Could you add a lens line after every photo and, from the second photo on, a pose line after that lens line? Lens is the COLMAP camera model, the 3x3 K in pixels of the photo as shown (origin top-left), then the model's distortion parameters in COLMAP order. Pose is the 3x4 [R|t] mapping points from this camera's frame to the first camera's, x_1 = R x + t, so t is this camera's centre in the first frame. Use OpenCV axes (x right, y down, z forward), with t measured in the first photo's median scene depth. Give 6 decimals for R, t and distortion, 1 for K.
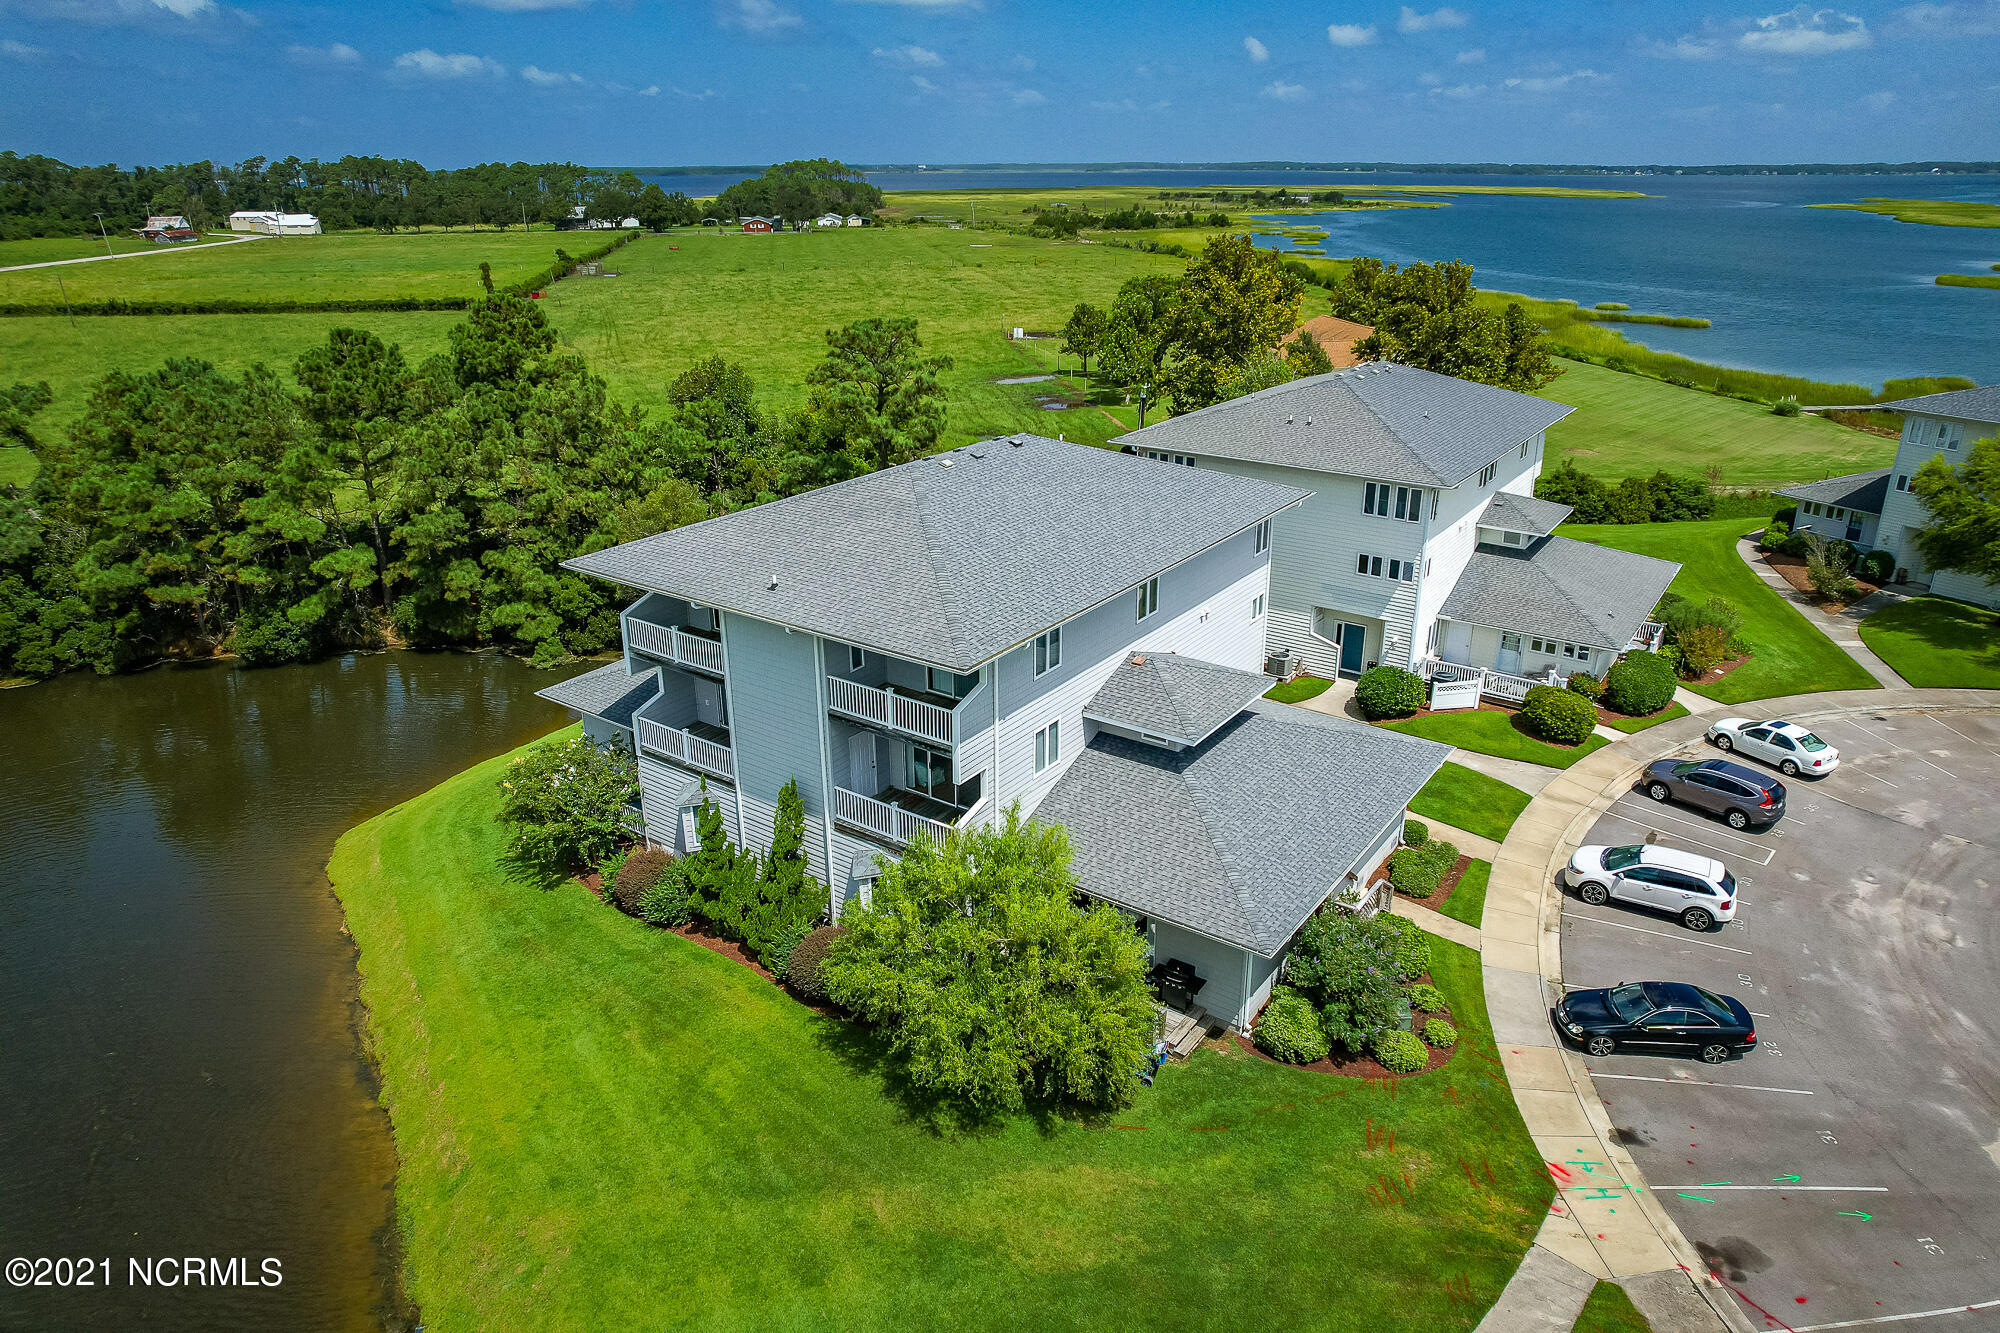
lens RADIAL K [[1313.9, 0, 1000.0], [0, 1313.9, 666.5], [0, 0, 1]] dist [-0.077857, 0.058592]
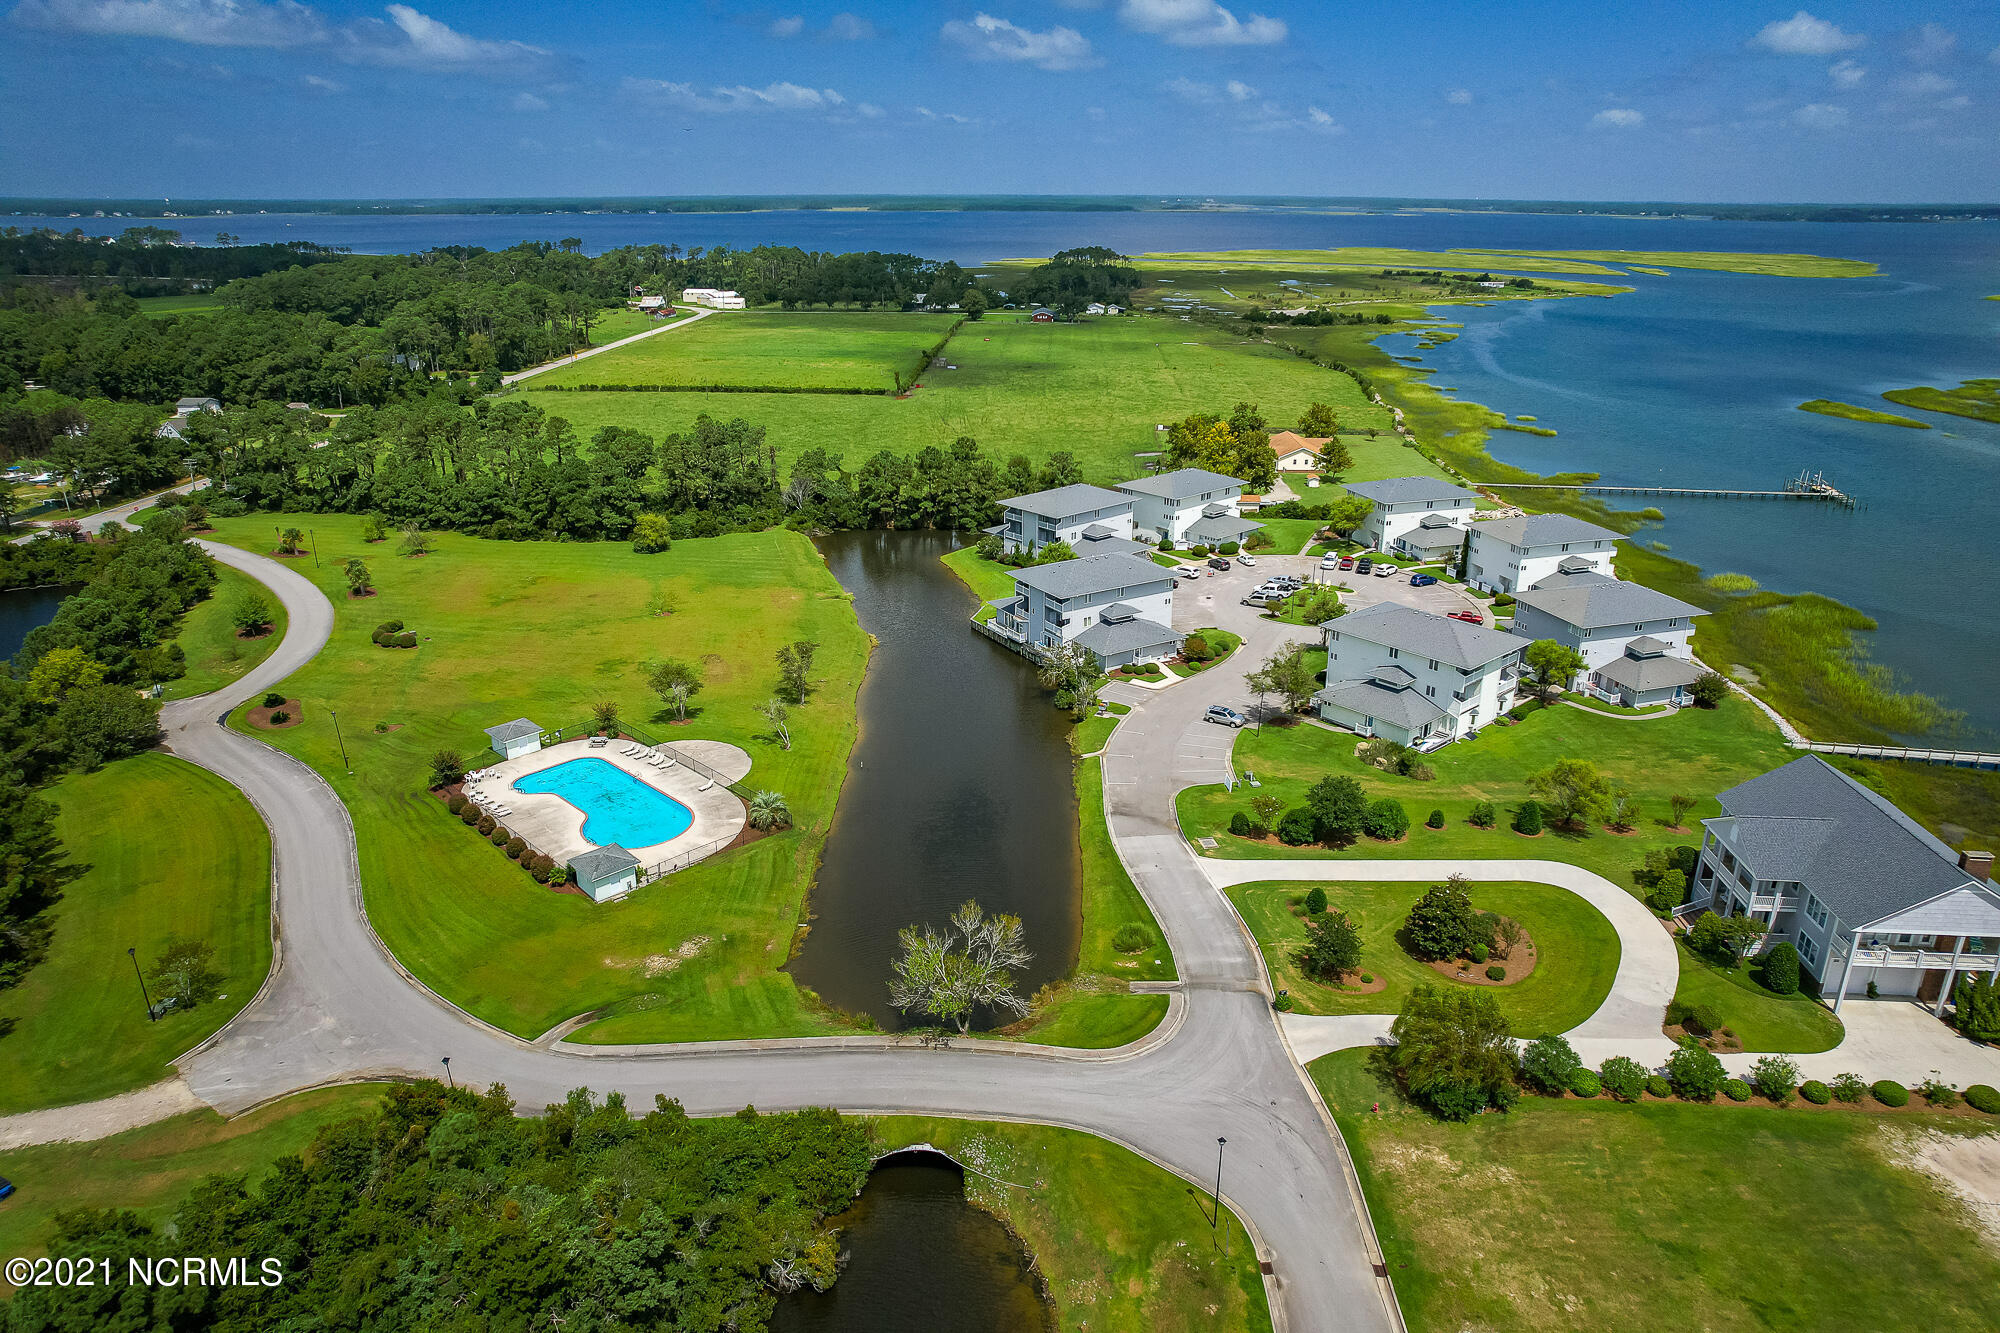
lens RADIAL K [[1313.9, 0, 1000.0], [0, 1313.9, 666.5], [0, 0, 1]] dist [-0.077857, 0.058592]
pose [[0.977994, 0.077534, -0.193691, 0.539381], [-0.080807, 0.996689, -0.009038, 0.435283], [0.192349, 0.024490, 0.981021, -2.912966]]
